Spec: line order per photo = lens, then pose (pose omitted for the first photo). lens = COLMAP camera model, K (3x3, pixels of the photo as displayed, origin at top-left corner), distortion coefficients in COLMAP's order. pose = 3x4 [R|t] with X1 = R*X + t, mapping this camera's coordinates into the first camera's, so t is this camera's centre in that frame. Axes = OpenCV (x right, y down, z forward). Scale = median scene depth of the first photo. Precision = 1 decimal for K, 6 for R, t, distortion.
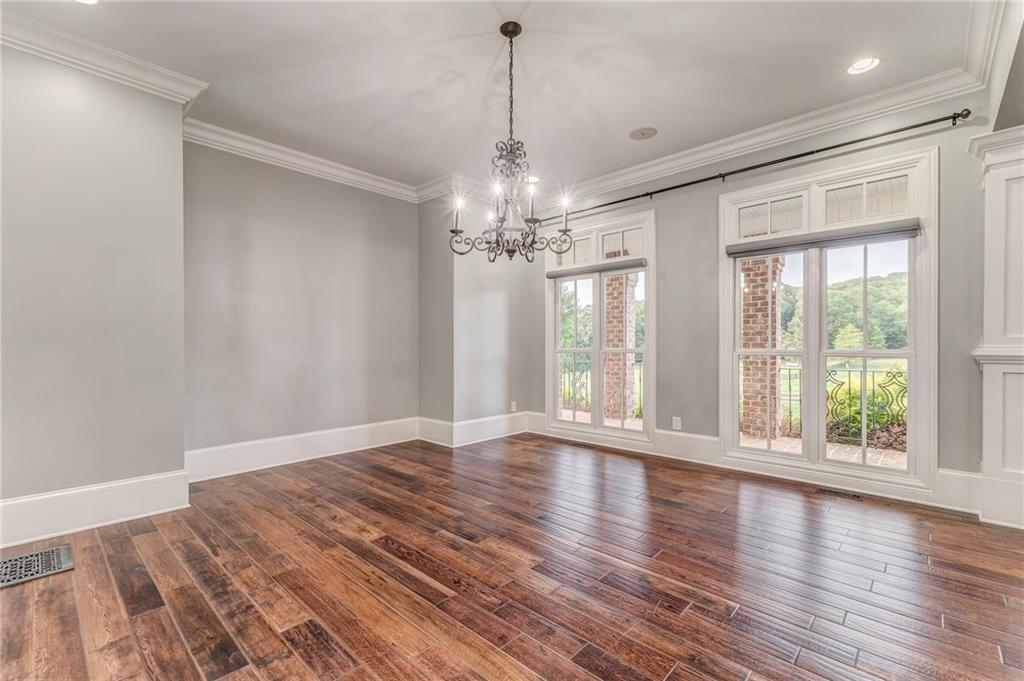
lens RADIAL K [[441.3, 0, 495.0], [0, 441.3, 347.3], [0, 0, 1]] dist [0.014317, -0.000734]
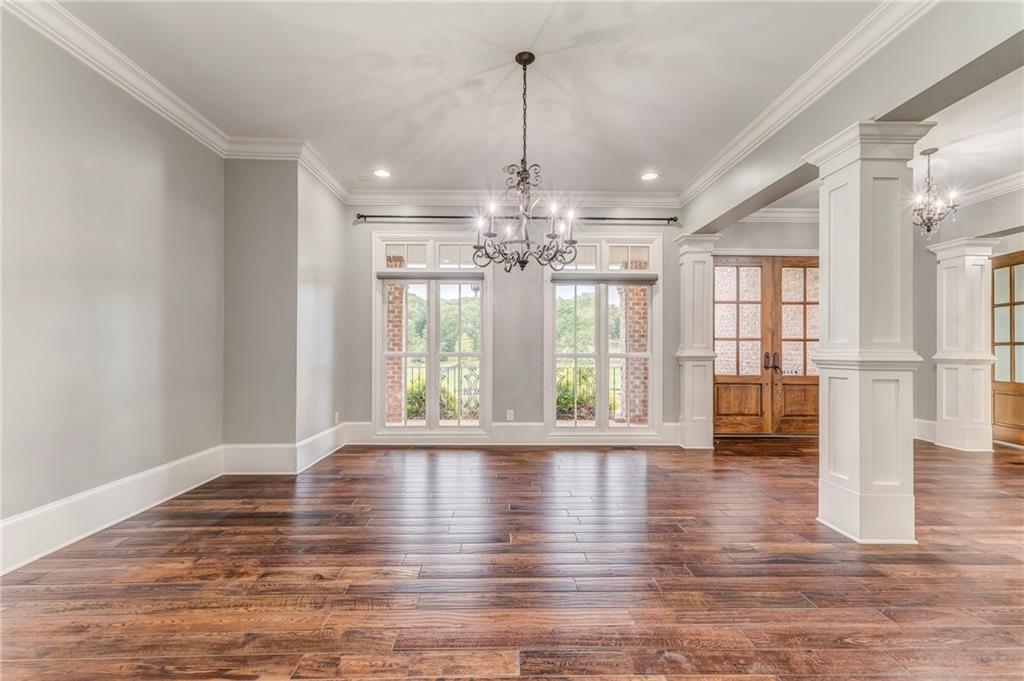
lens RADIAL K [[441.3, 0, 516.6], [0, 441.3, 350.4], [0, 0, 1]] dist [0.014317, -0.000734]
pose [[0.708521, 0.001557, 0.705688, -0.384529], [-0.001335, 0.999999, -0.000867, -0.001962], [-0.705689, -0.000328, 0.708522, 0.130093]]
